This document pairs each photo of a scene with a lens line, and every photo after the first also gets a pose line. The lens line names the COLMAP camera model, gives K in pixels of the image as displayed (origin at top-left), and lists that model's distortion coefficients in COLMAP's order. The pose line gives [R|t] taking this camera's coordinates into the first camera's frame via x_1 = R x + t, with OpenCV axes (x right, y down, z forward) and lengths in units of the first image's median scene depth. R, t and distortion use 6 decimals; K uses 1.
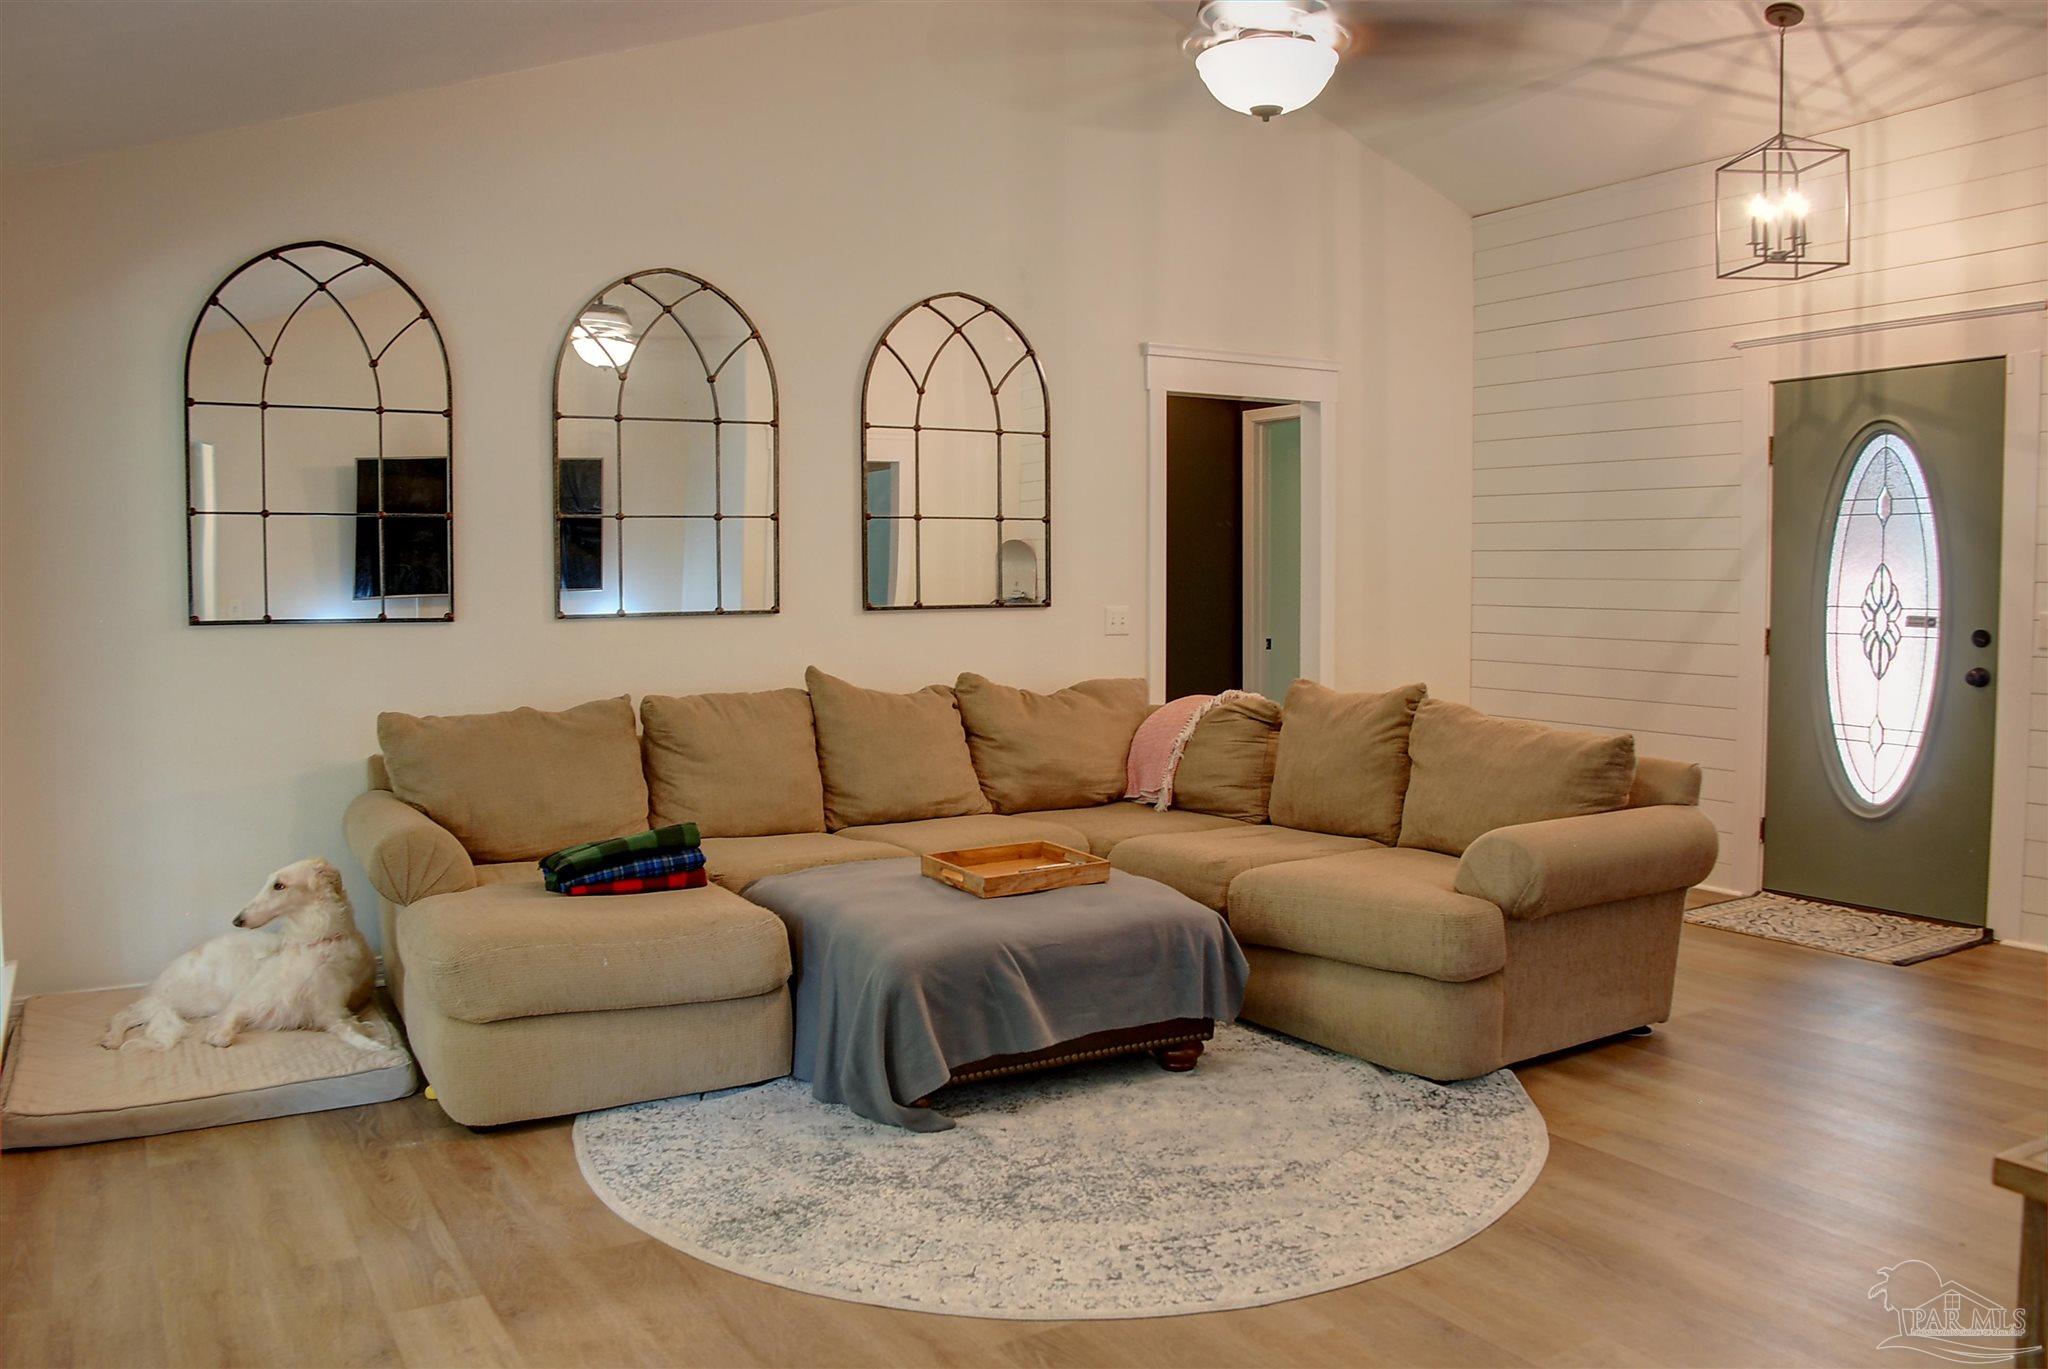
lens RADIAL K [[1618.8, 0, 1009.4], [0, 1618.8, 688.1], [0, 0, 1]] dist [-0.152983, 0.122881]
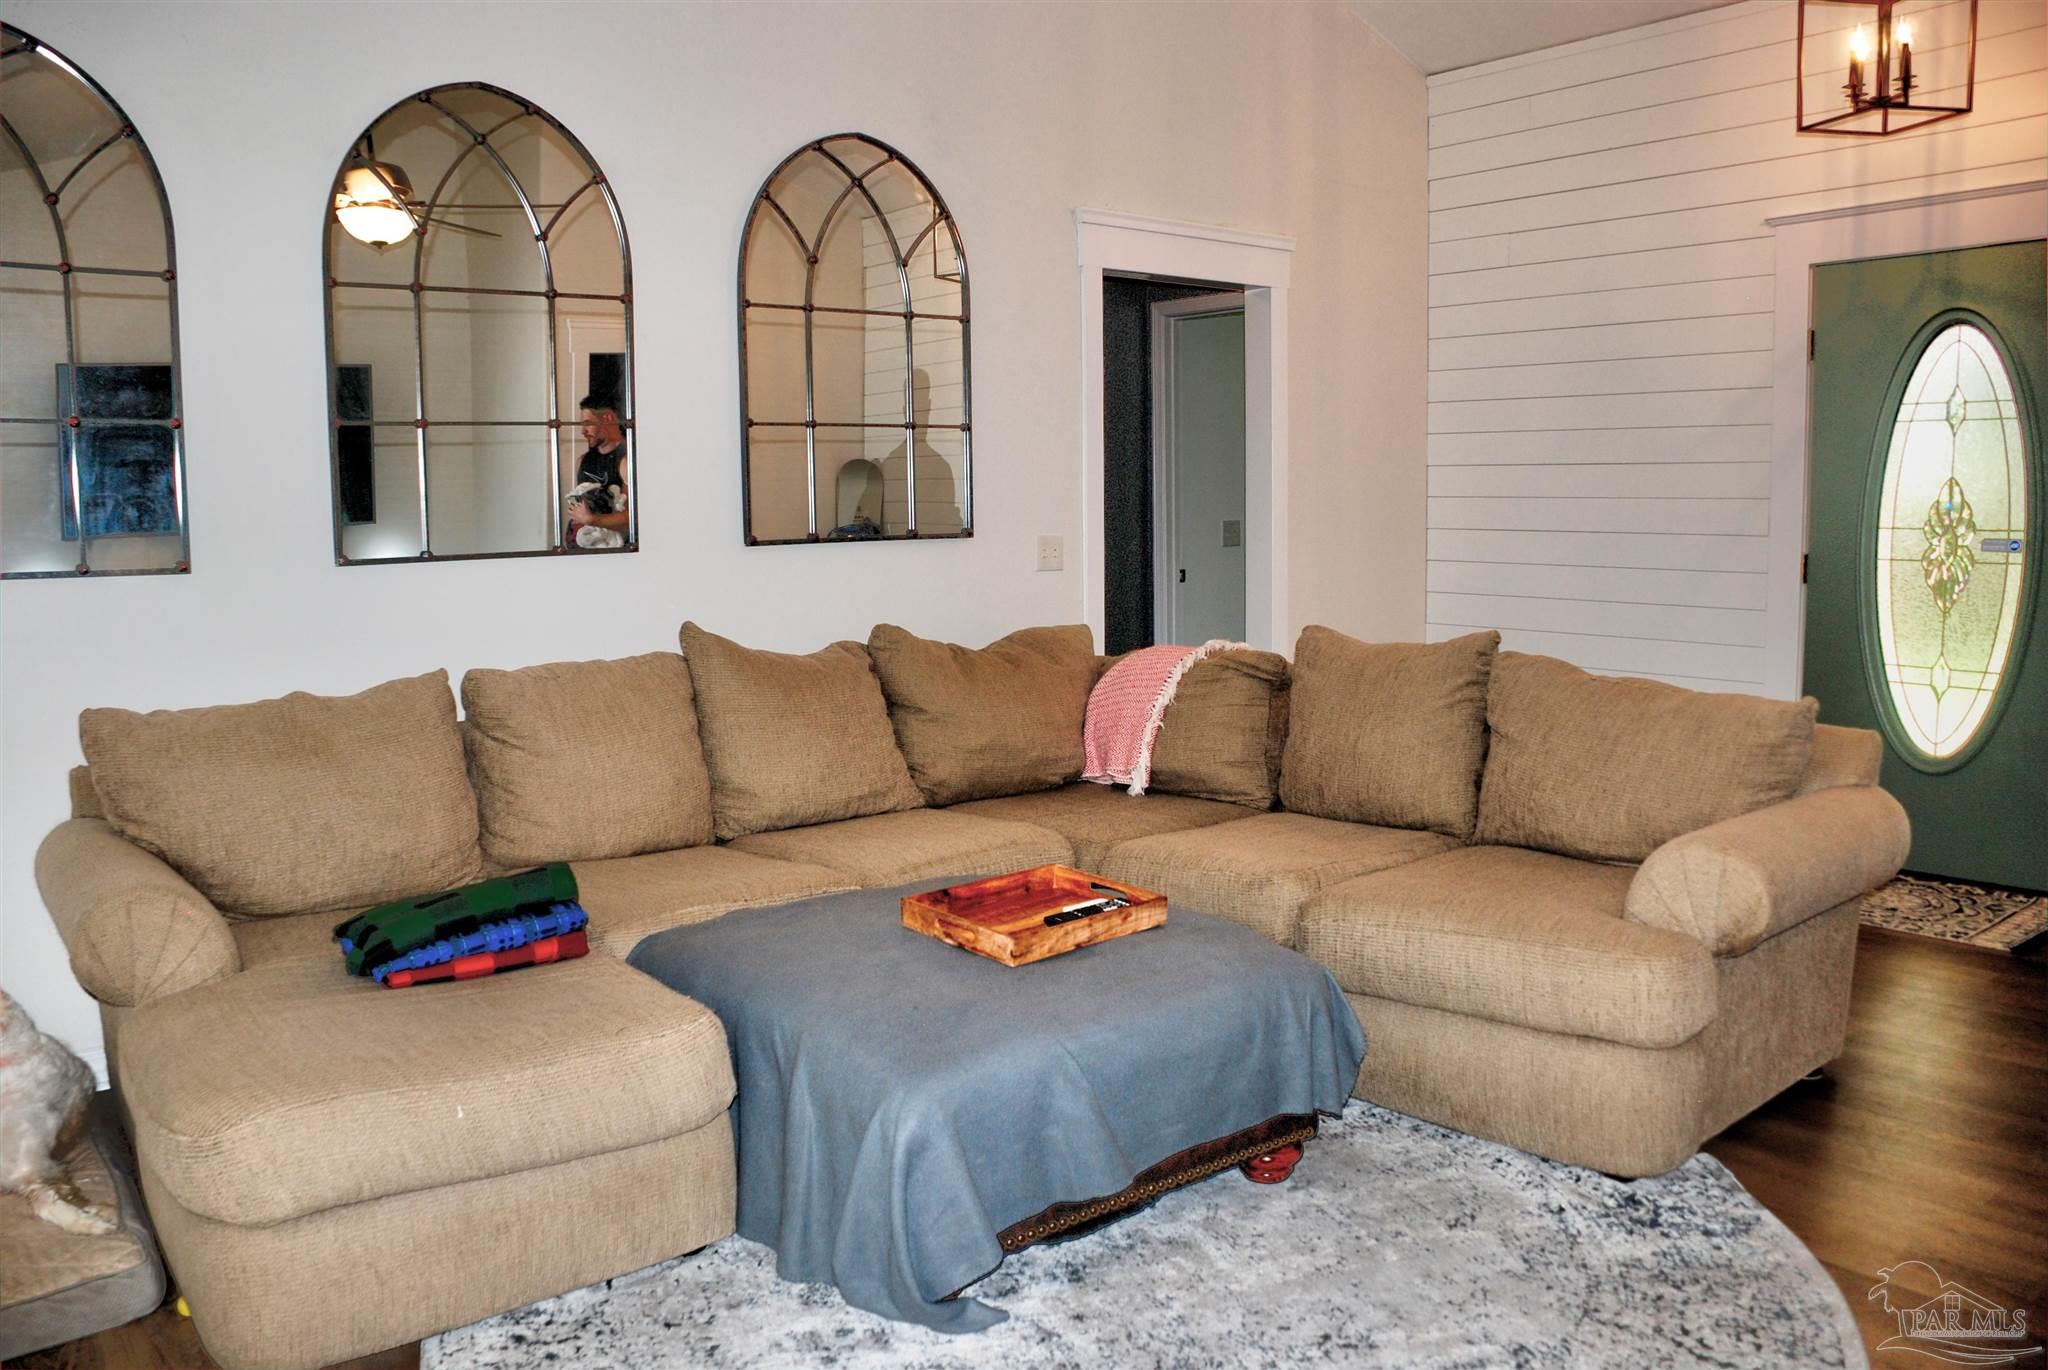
lens RADIAL K [[1618.8, 0, 1009.4], [0, 1618.8, 688.6], [0, 0, 1]] dist [-0.152983, 0.122881]
pose [[0.989386, -0.025878, 0.142991, -0.082820], [0.019279, 0.998693, 0.047340, -0.015228], [-0.144030, -0.044080, 0.988591, 0.239155]]
